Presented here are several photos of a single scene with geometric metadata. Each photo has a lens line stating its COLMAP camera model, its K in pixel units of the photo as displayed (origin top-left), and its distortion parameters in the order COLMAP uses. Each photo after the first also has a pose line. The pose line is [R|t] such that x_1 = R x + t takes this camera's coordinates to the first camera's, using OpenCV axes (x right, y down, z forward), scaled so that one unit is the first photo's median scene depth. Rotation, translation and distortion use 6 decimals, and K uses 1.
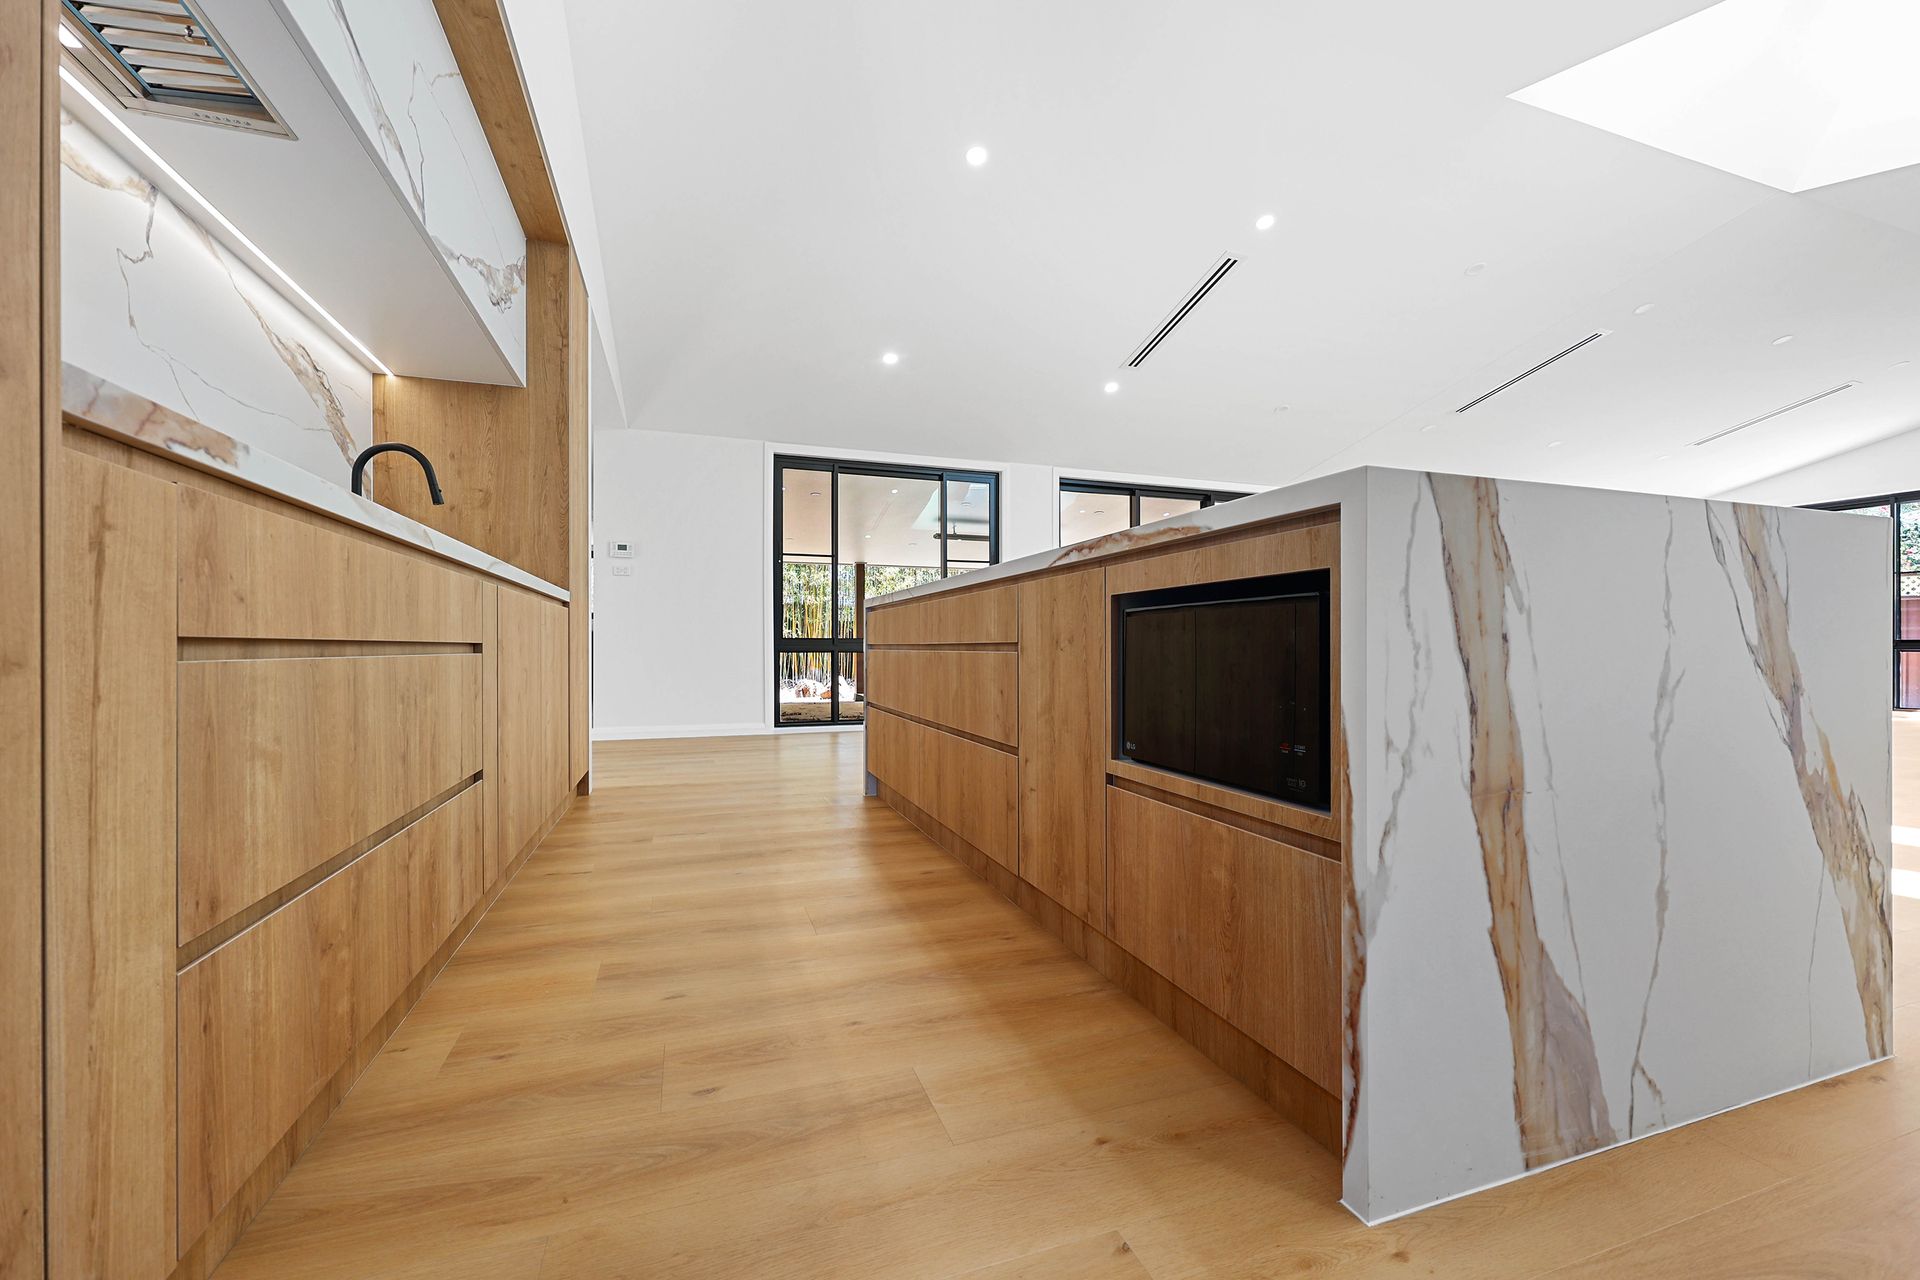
lens RADIAL K [[785.5, 0, 968.7], [0, 785.5, 641.3], [0, 0, 1]] dist [-0.000890, 0.000026]
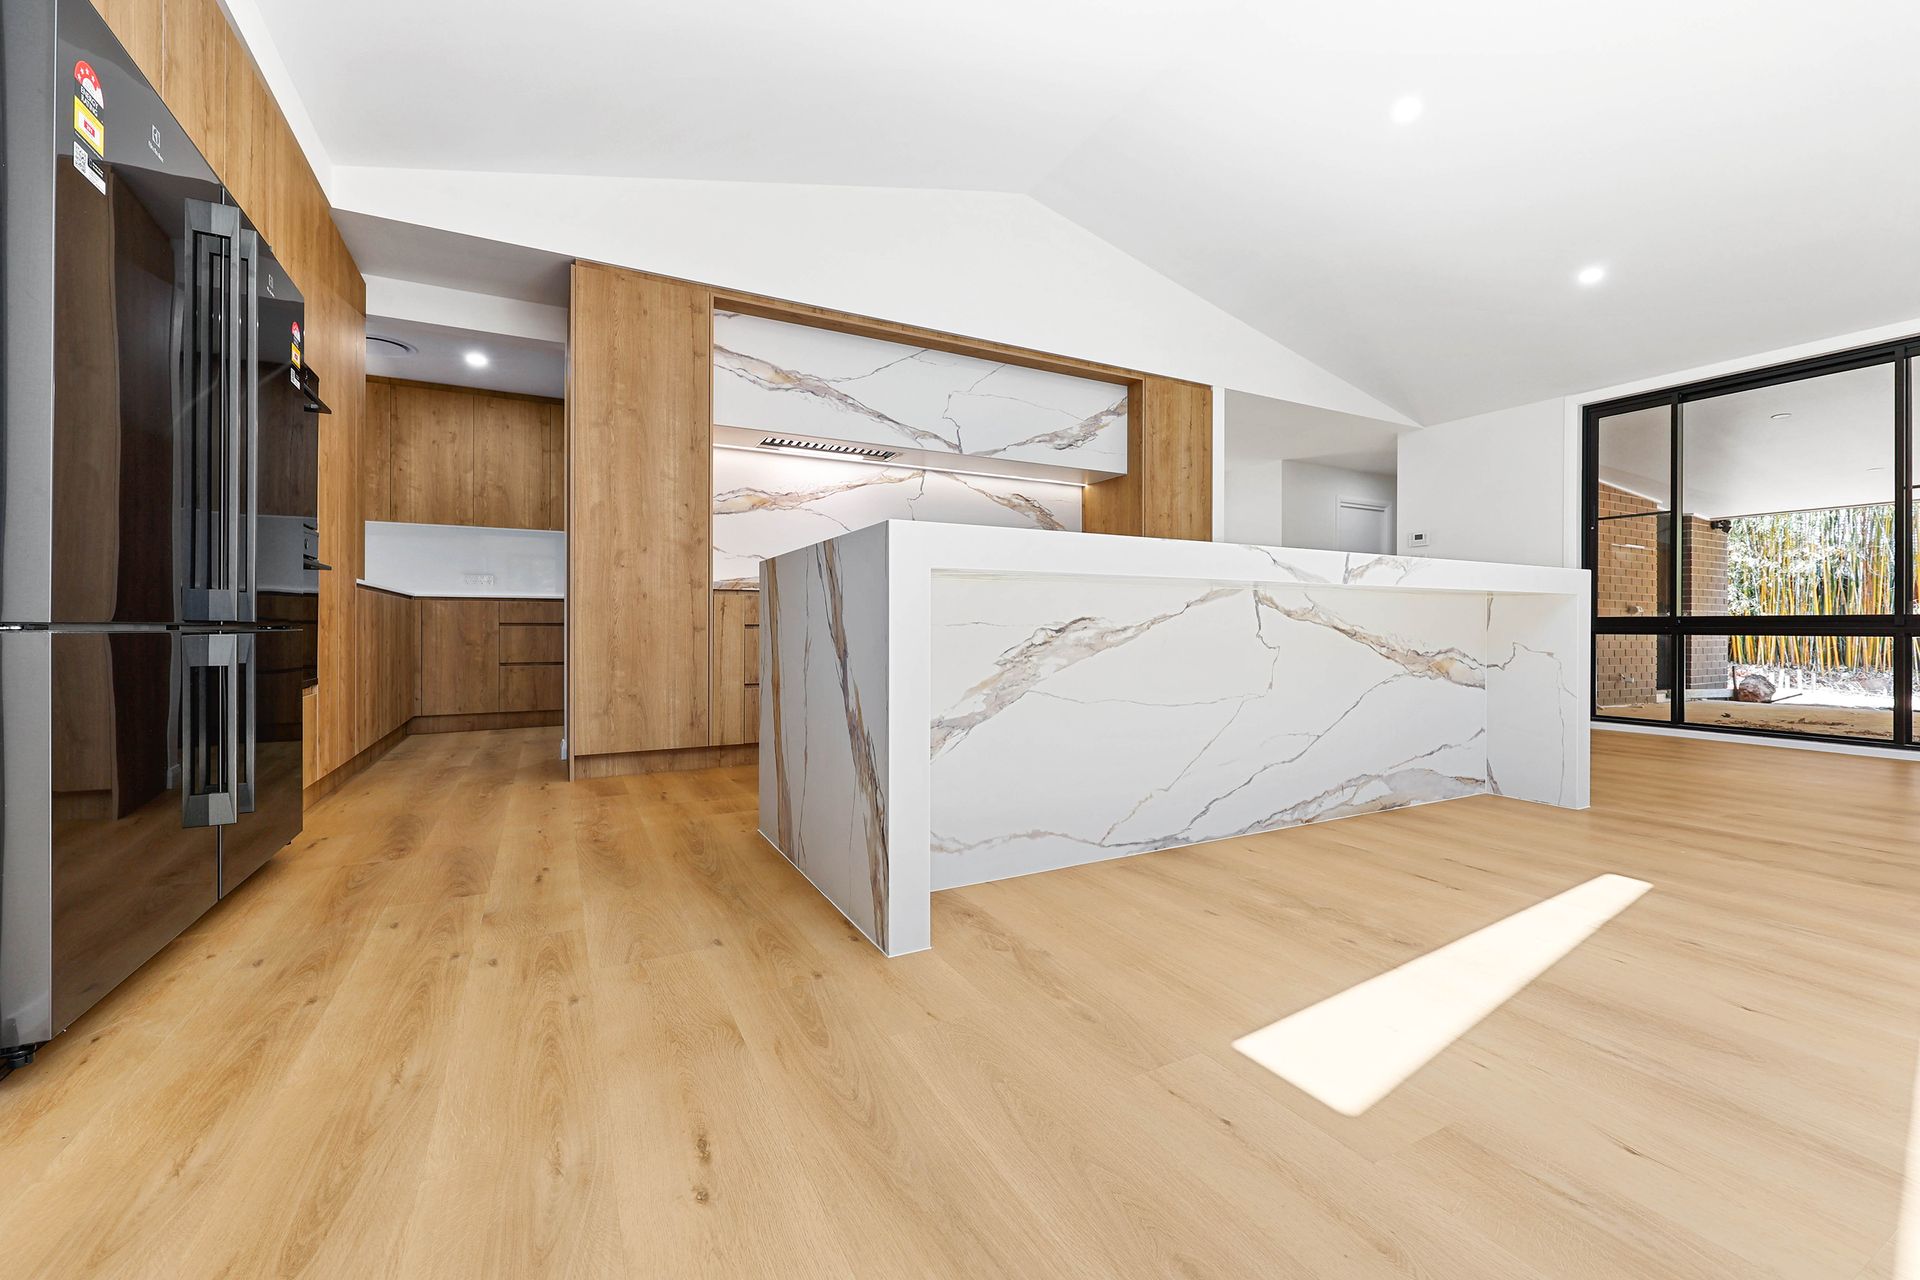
lens RADIAL K [[779.2, 0, 966.3], [0, 779.2, 614.0], [0, 0, 1]] dist [-0.002981, 0.000238]
pose [[0.146103, -0.018270, -0.989101, 1.354547], [0.006454, 0.999826, -0.017515, 0.007359], [0.989248, -0.003825, 0.146195, 0.530417]]
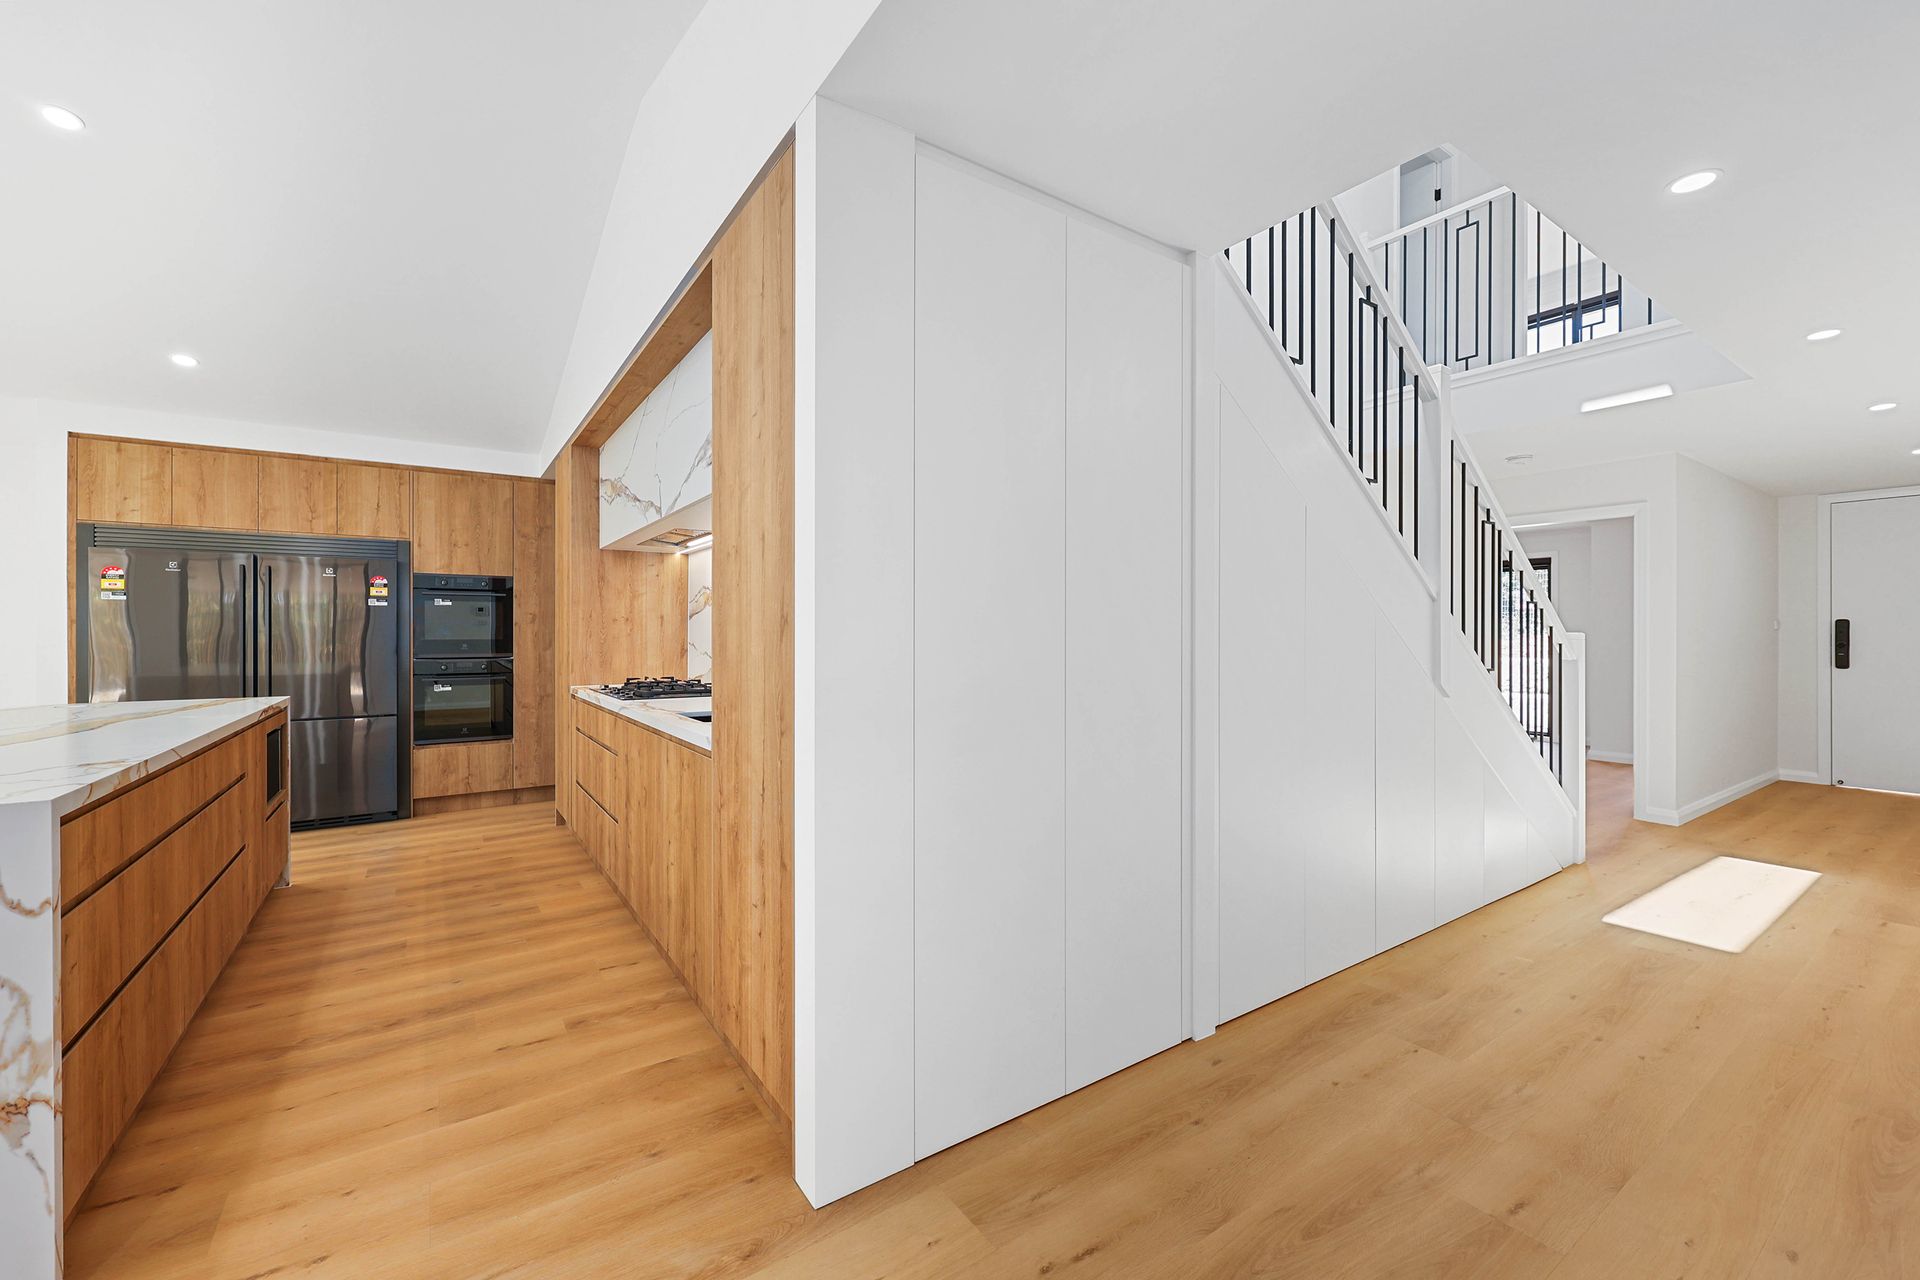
lens RADIAL K [[776.1, 0, 966.2], [0, 776.1, 632.2], [0, 0, 1]] dist [-0.000601, -0.000019]
pose [[-0.964597, -0.000133, -0.263730, -0.717072], [0.002497, 0.999950, -0.009636, -0.202930], [0.263718, -0.009953, -0.964549, 2.314168]]
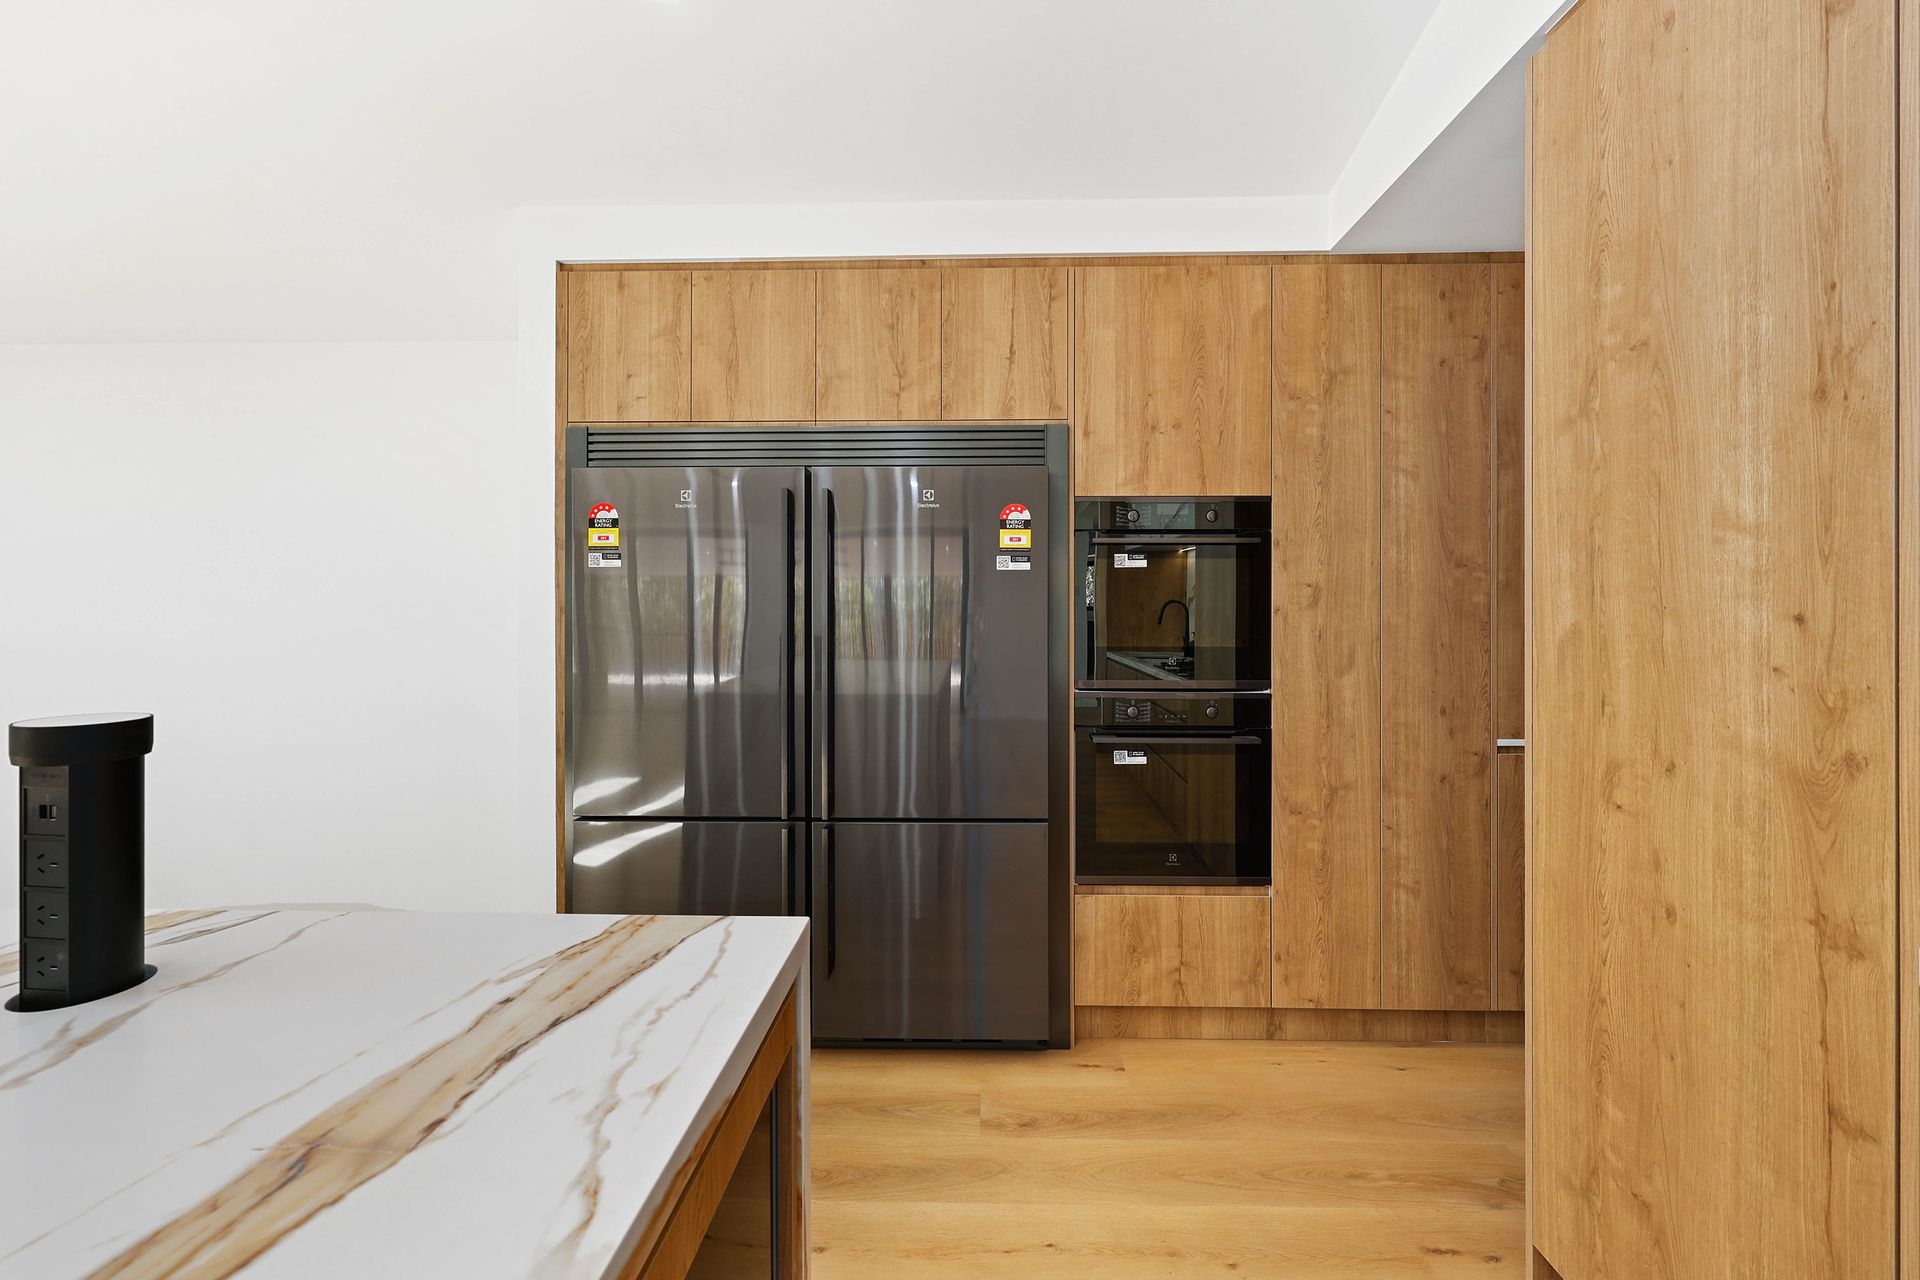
lens RADIAL K [[779.2, 0, 966.3], [0, 779.2, 614.0], [0, 0, 1]] dist [-0.002981, 0.000238]
pose [[-0.929874, -0.001591, 0.367876, -0.019927], [-0.004231, 0.999971, -0.006371, -0.241361], [-0.367855, -0.007480, -0.929853, 0.742744]]
